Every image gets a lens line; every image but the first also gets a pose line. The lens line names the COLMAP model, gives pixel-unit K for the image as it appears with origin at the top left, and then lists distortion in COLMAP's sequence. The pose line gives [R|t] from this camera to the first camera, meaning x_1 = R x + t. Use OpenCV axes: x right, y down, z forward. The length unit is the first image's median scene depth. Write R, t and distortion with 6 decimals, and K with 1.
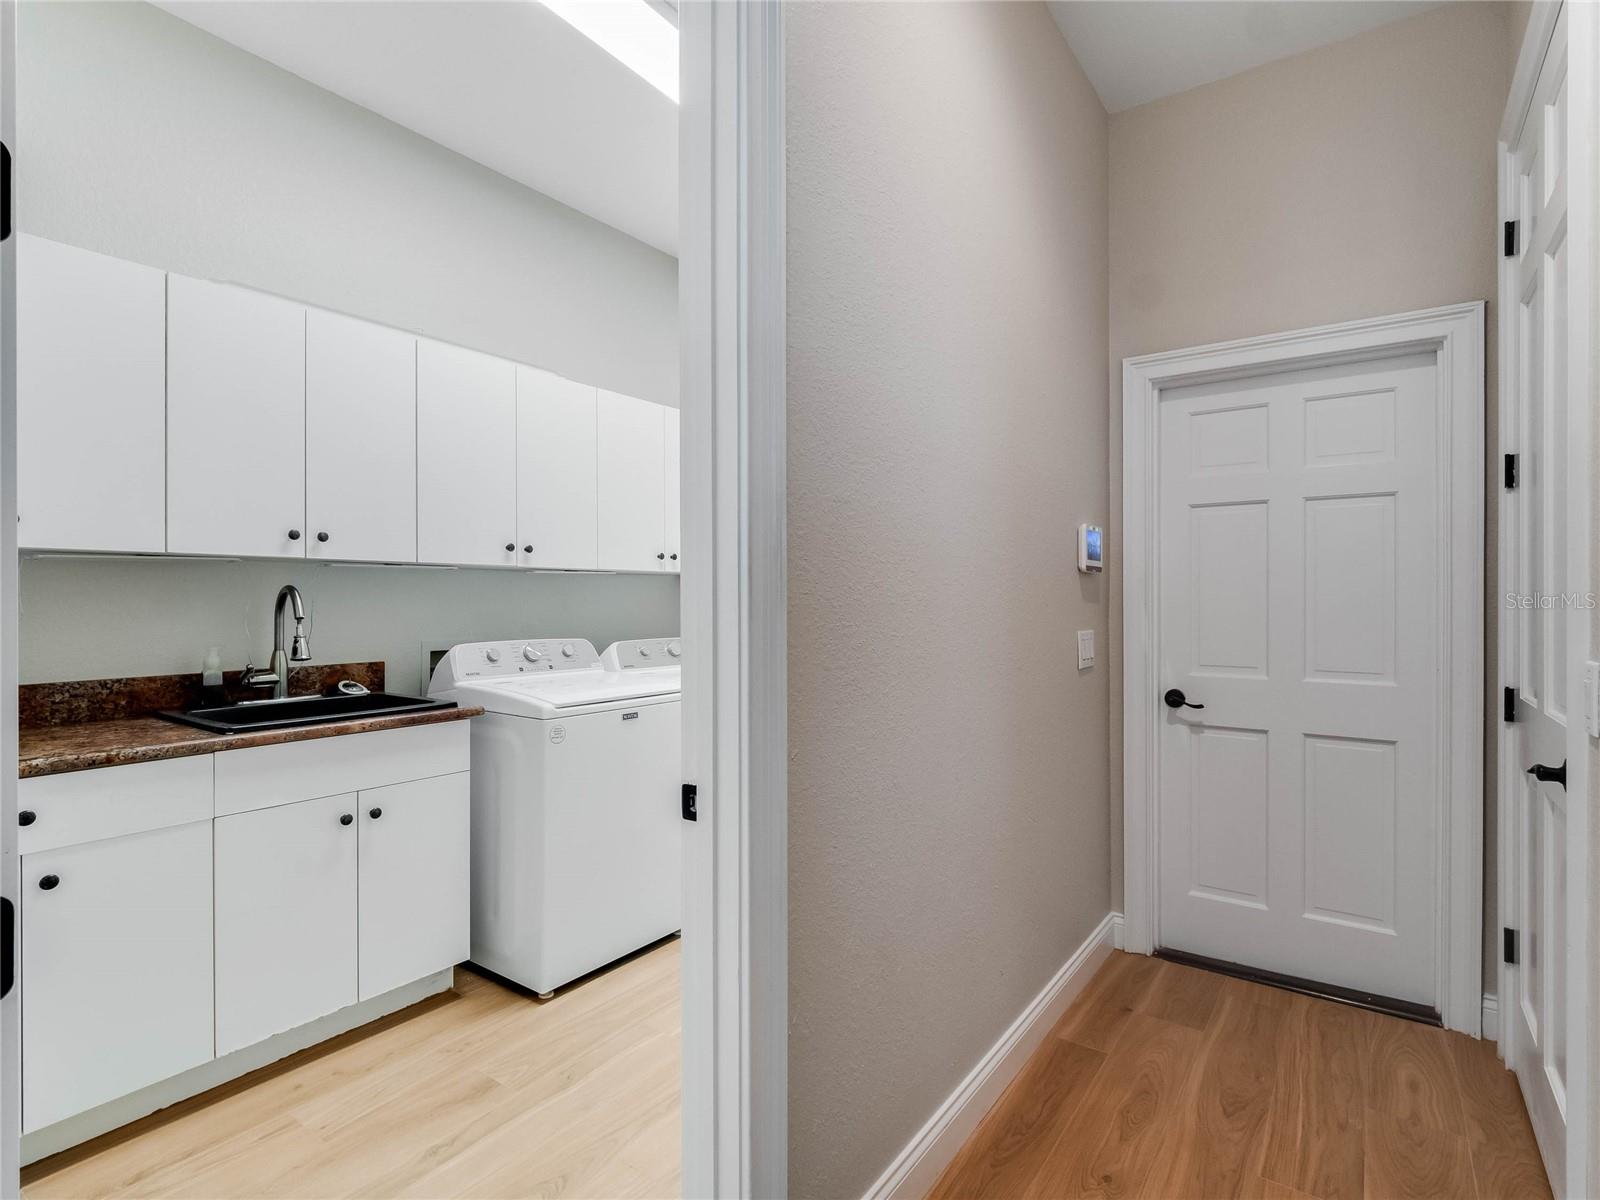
lens RADIAL K [[824.2, 0, 801.3], [0, 824.2, 593.8], [0, 0, 1]] dist [0.002115, 0.000014]
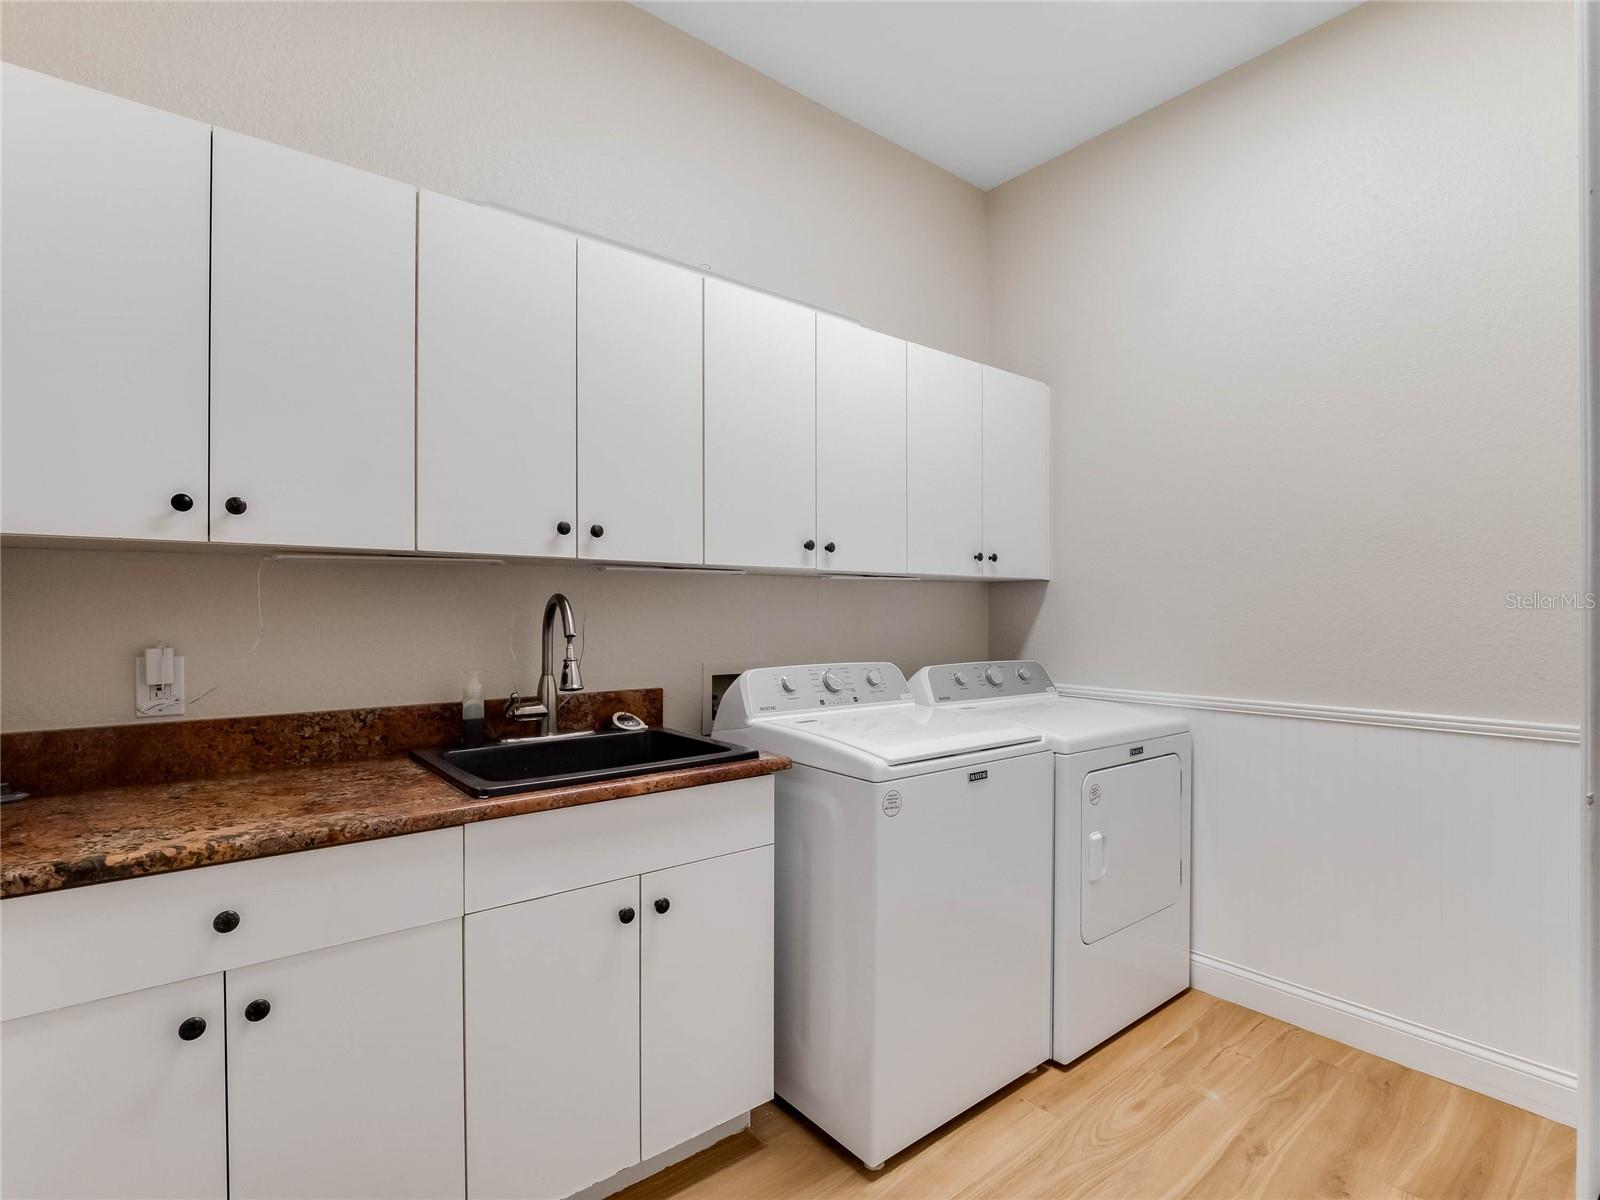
lens RADIAL K [[824.2, 0, 802.4], [0, 824.2, 606.0], [0, 0, 1]] dist [0.002115, 0.000014]
pose [[0.963098, 0.001225, -0.269149, -0.182743], [-0.001091, 0.999999, 0.000649, 0.000553], [0.269150, -0.000331, 0.963098, 0.301673]]
